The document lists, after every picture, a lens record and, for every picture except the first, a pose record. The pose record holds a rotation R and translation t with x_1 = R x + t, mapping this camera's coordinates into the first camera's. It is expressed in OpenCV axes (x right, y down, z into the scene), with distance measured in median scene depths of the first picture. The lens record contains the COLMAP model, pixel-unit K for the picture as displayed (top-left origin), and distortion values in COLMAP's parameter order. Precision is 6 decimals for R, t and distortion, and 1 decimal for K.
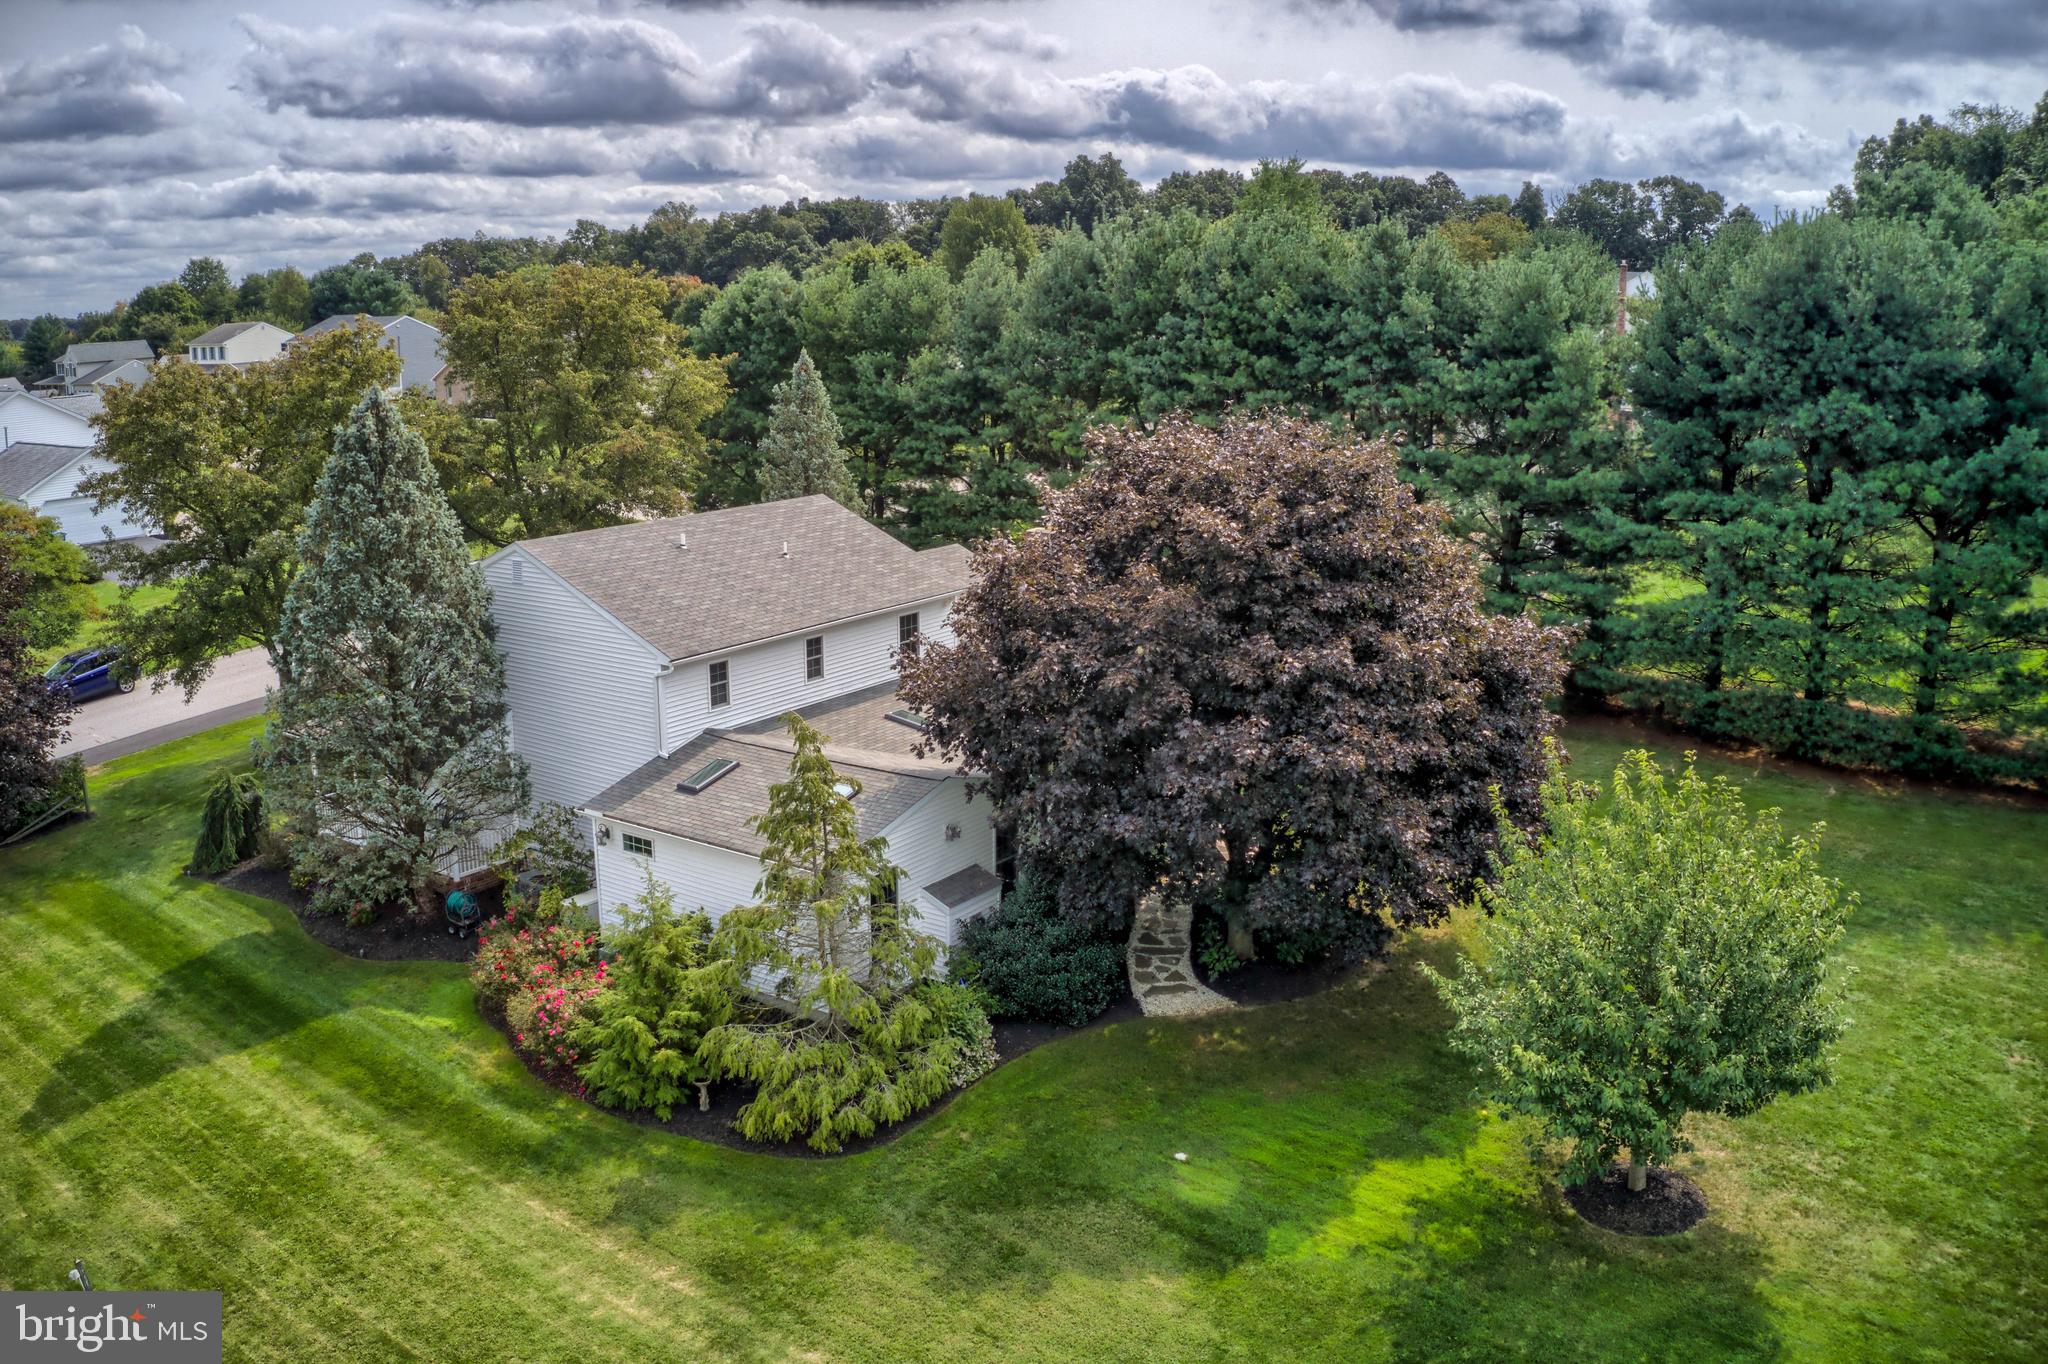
lens RADIAL K [[1736.5, 0, 1074.5], [0, 1736.5, 684.3], [0, 0, 1]] dist [-0.239481, 0.067598]
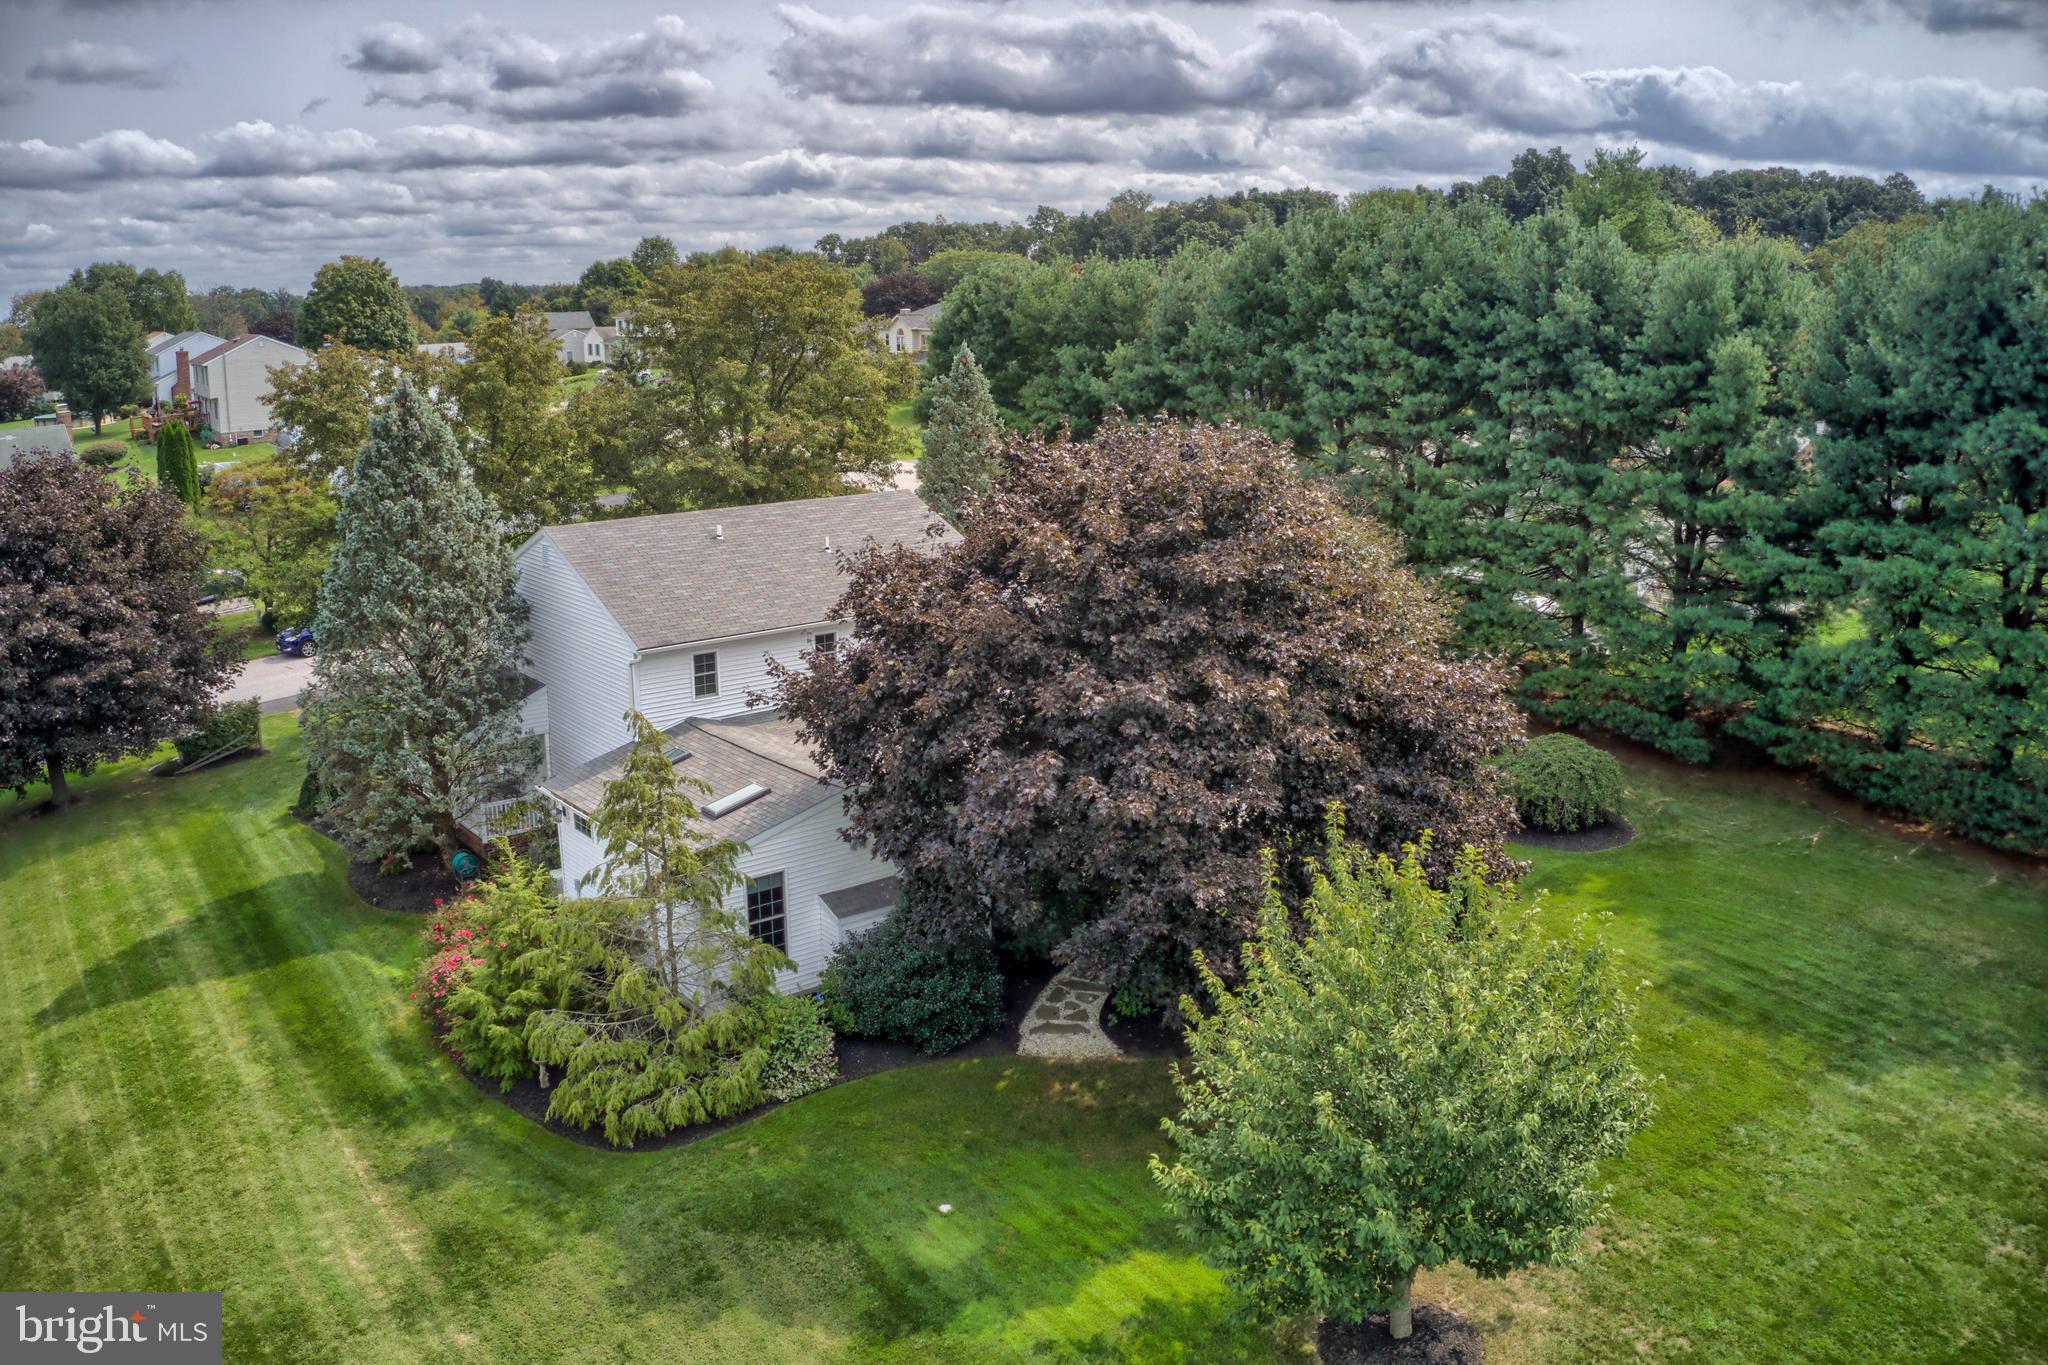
lens RADIAL K [[1710.2, 0, 1024.0], [0, 1710.2, 682.5], [0, 0, 1]] dist [-0.234423, 0.060320]
pose [[0.950010, 0.065133, -0.305350, 0.226858], [-0.062484, 0.997875, 0.018451, -0.020892], [0.305903, 0.001551, 0.952062, 0.080395]]
